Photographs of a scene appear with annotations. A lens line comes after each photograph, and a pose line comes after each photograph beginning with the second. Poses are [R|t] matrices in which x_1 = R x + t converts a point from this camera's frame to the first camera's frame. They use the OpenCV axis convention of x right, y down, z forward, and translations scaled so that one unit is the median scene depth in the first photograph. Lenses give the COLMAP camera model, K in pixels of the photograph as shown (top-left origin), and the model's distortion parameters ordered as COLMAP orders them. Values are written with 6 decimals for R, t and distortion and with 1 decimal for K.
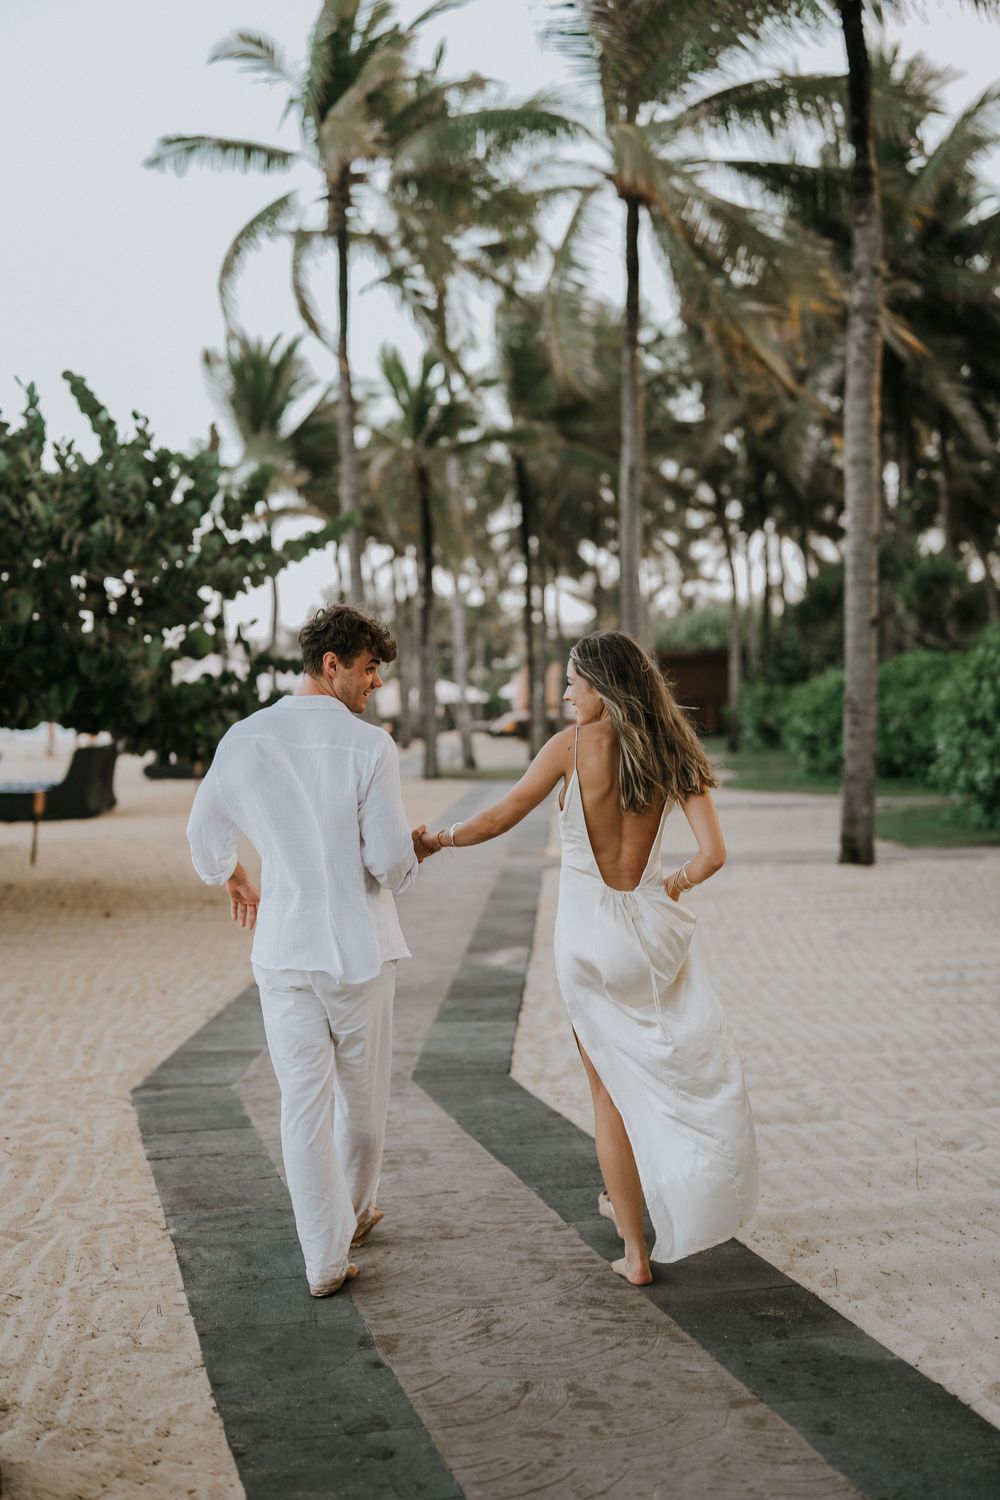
lens RADIAL K [[2047.0, 0, 500.0], [0, 2047.0, 750.0], [0, 0, 1]] dist [0.004485, 0.000779]
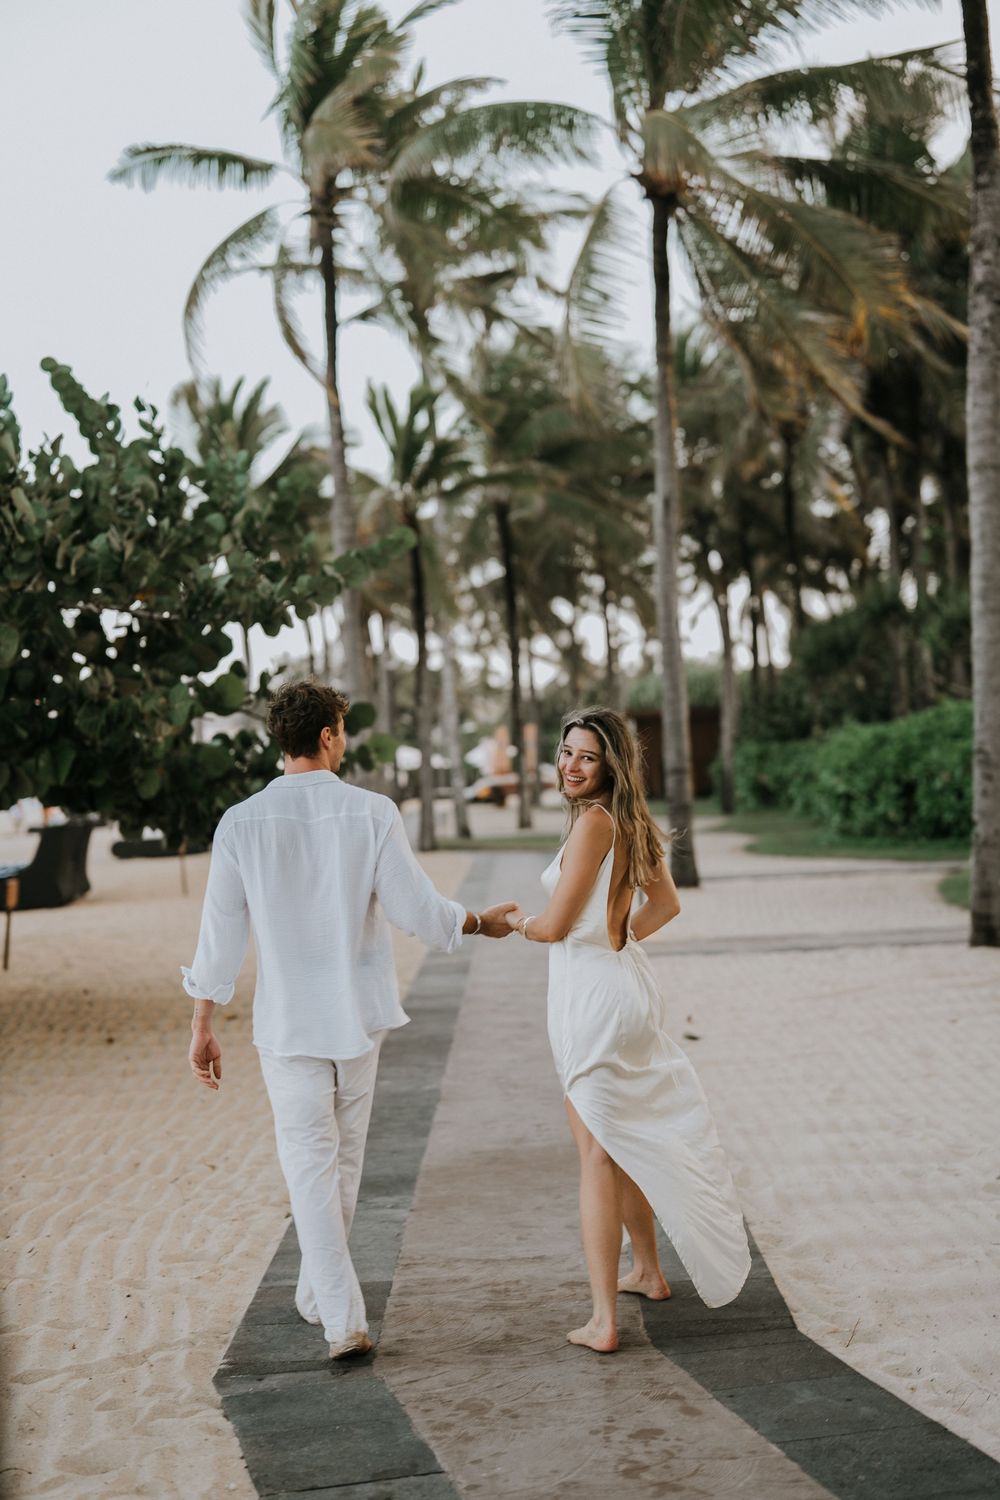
lens RADIAL K [[2070.3, 0, 500.0], [0, 2070.3, 750.0], [0, 0, 1]] dist [0.009227, 0.007365]
pose [[0.999530, -0.022069, 0.021280, -0.028555], [0.022731, 0.999250, -0.031354, -0.001575], [-0.020572, 0.031823, 0.999282, 0.099461]]
